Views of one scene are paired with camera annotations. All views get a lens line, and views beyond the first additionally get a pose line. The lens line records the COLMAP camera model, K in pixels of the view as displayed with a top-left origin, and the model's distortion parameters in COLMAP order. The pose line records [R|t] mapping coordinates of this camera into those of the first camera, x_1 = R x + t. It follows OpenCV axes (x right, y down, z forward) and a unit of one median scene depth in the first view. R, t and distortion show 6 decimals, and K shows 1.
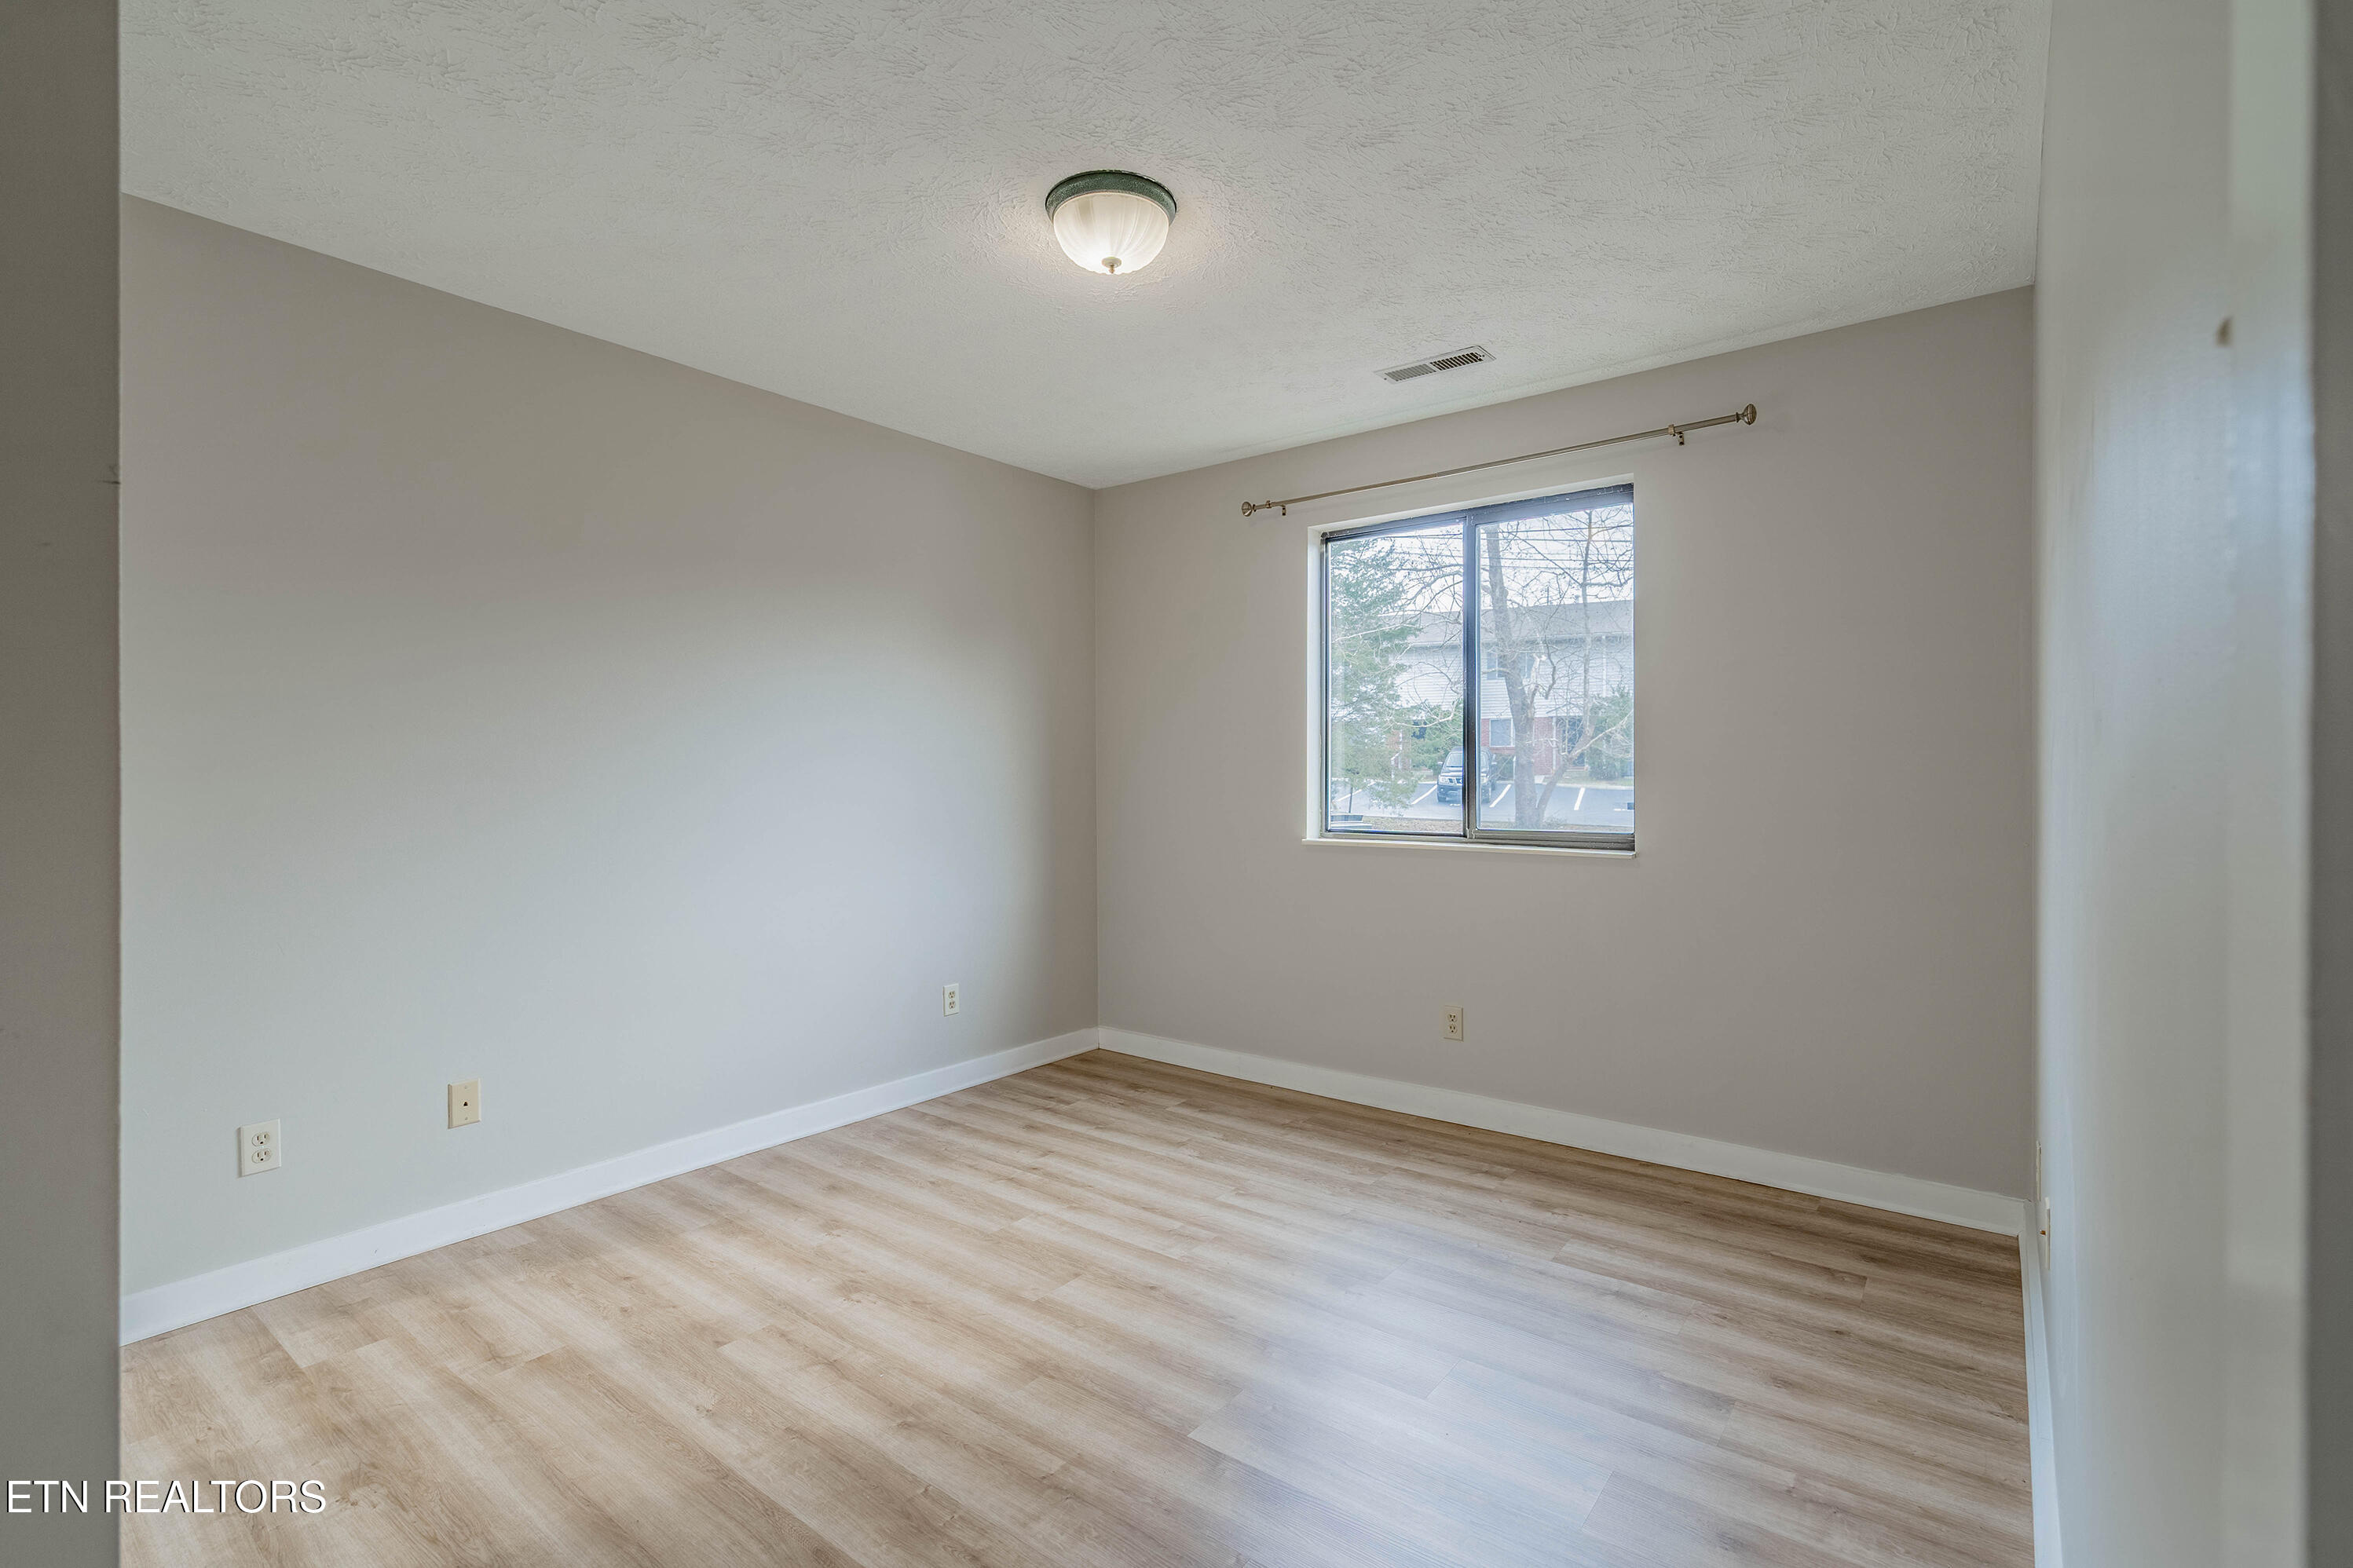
lens RADIAL K [[1097.3, 0, 1174.7], [0, 1097.3, 780.2], [0, 0, 1]] dist [-0.002281, -0.000767]
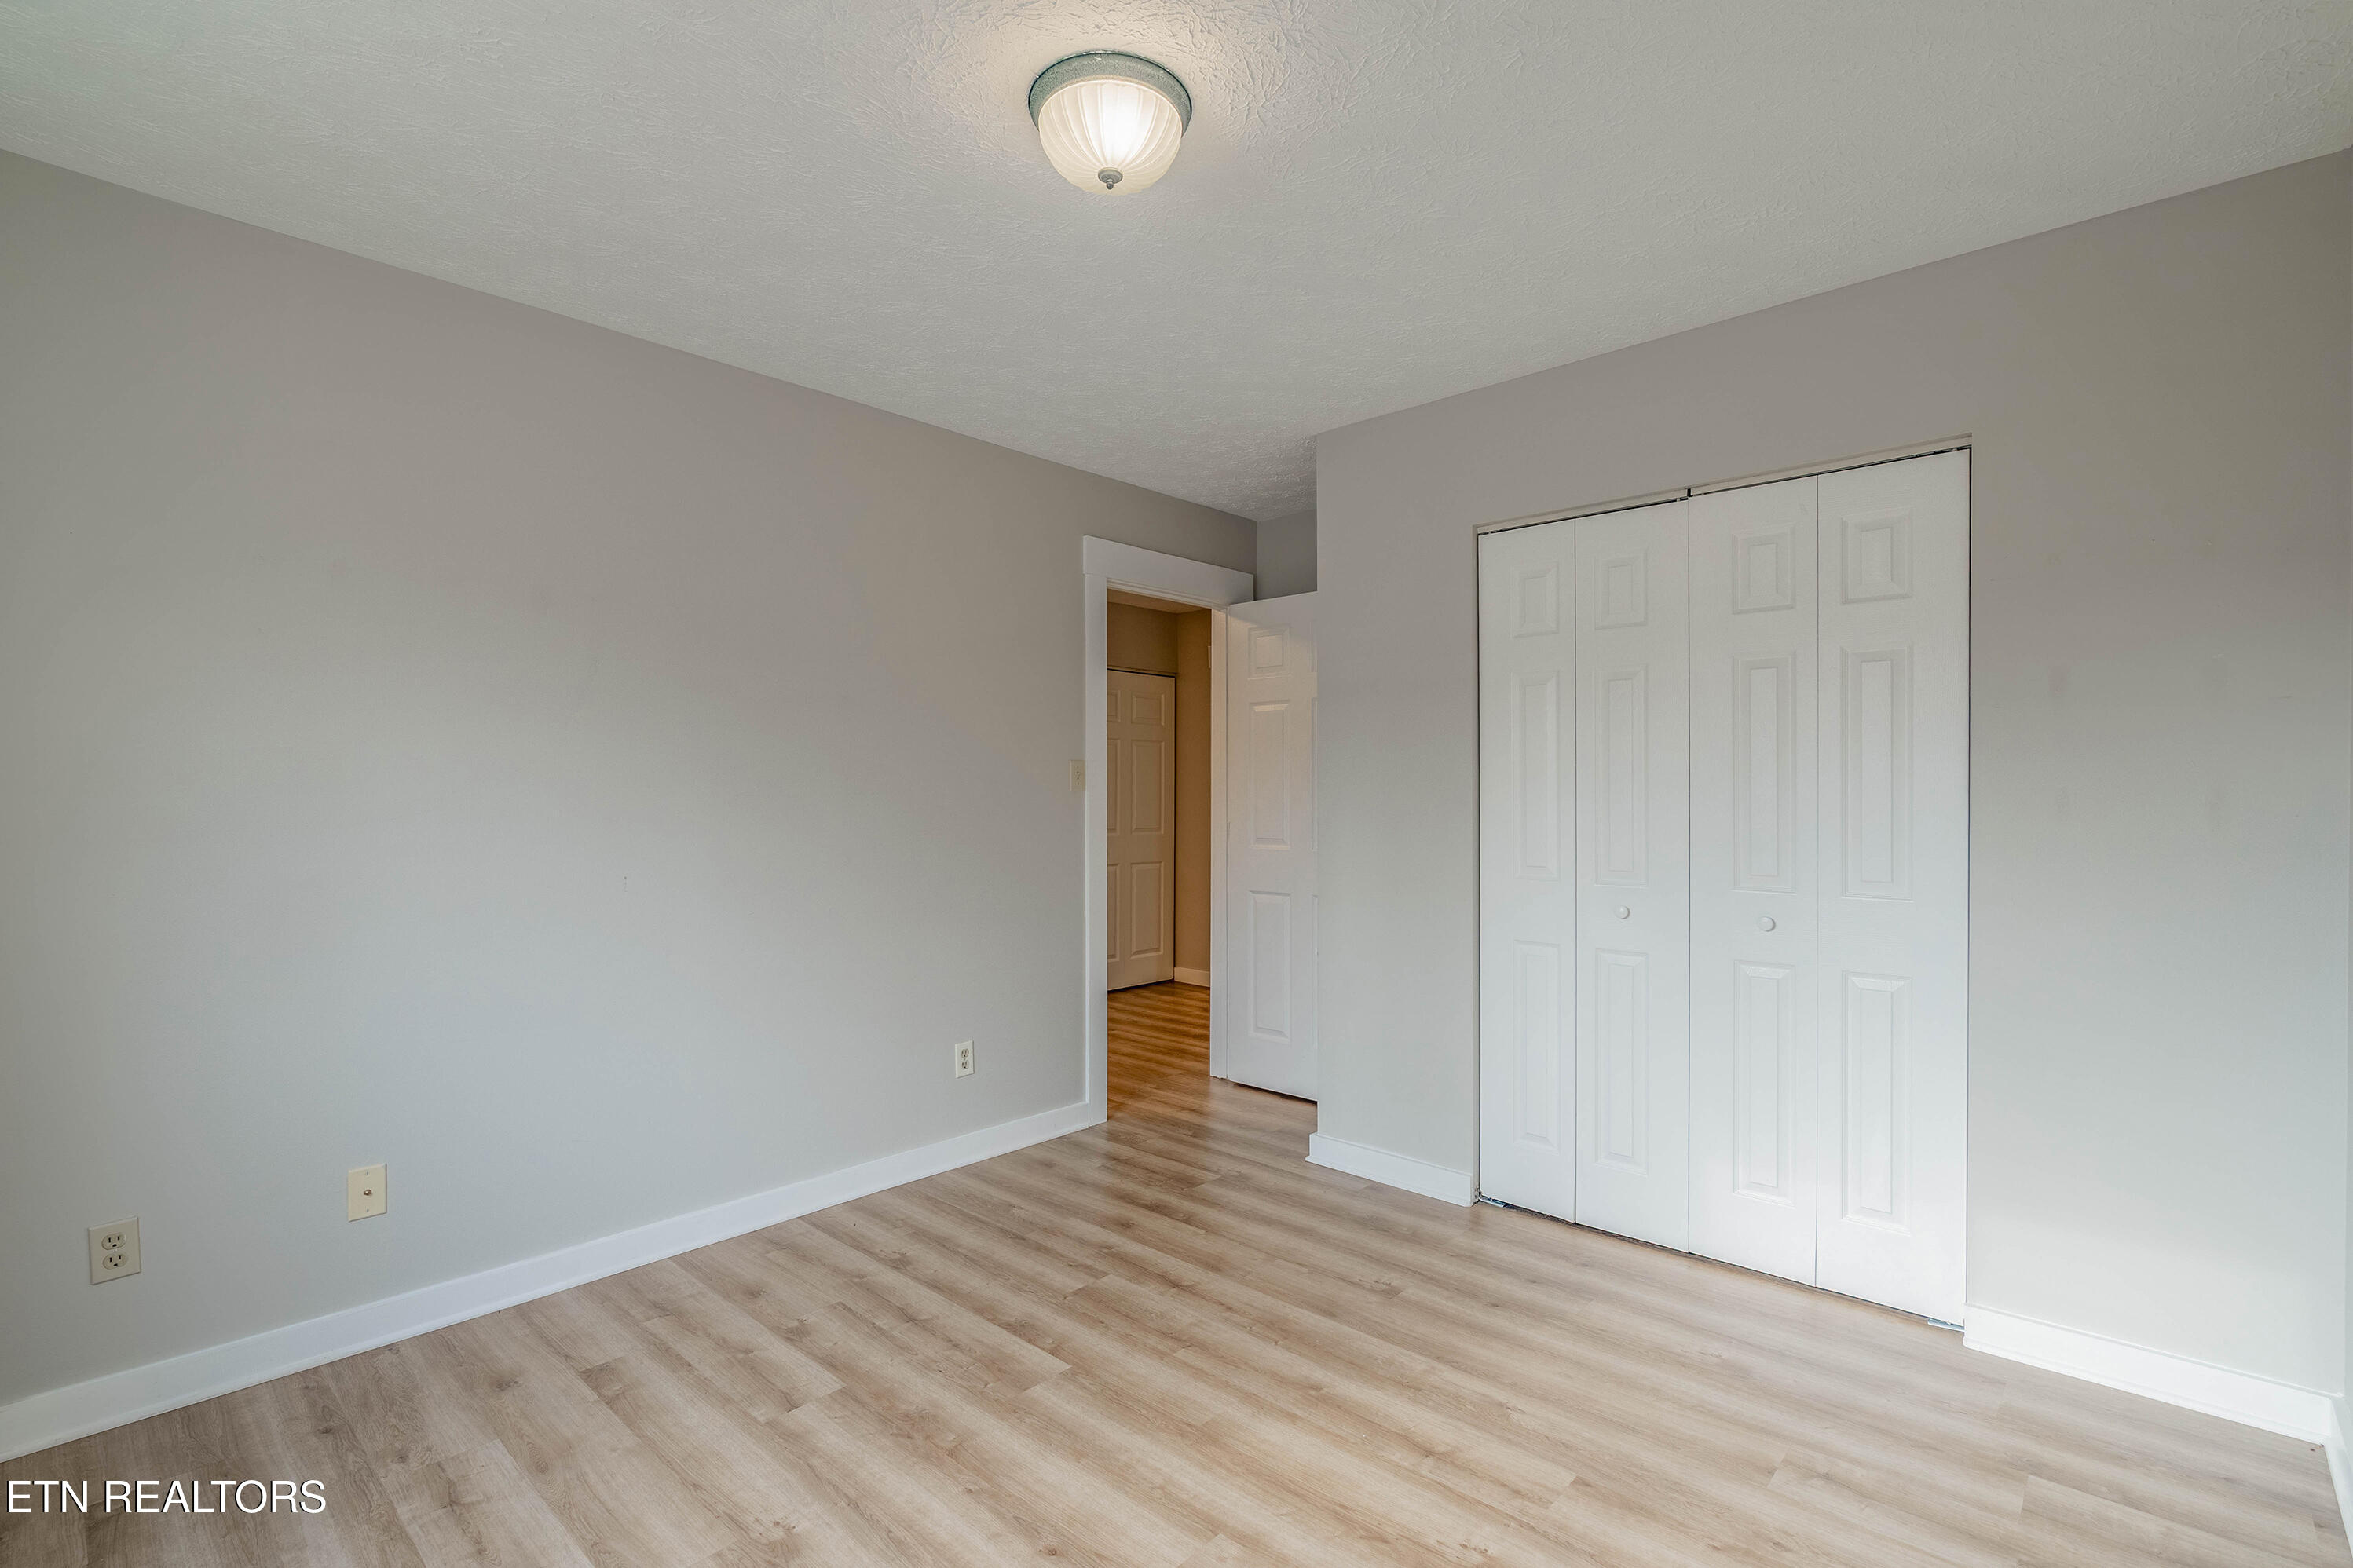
lens RADIAL K [[1097.3, 0, 1177.9], [0, 1097.3, 789.2], [0, 0, 1]] dist [-0.002281, -0.000767]
pose [[-0.996464, 0.005545, 0.083842, -0.194083], [0.005617, 0.999984, 0.000626, -0.027072], [-0.083837, 0.001095, -0.996479, 2.040717]]
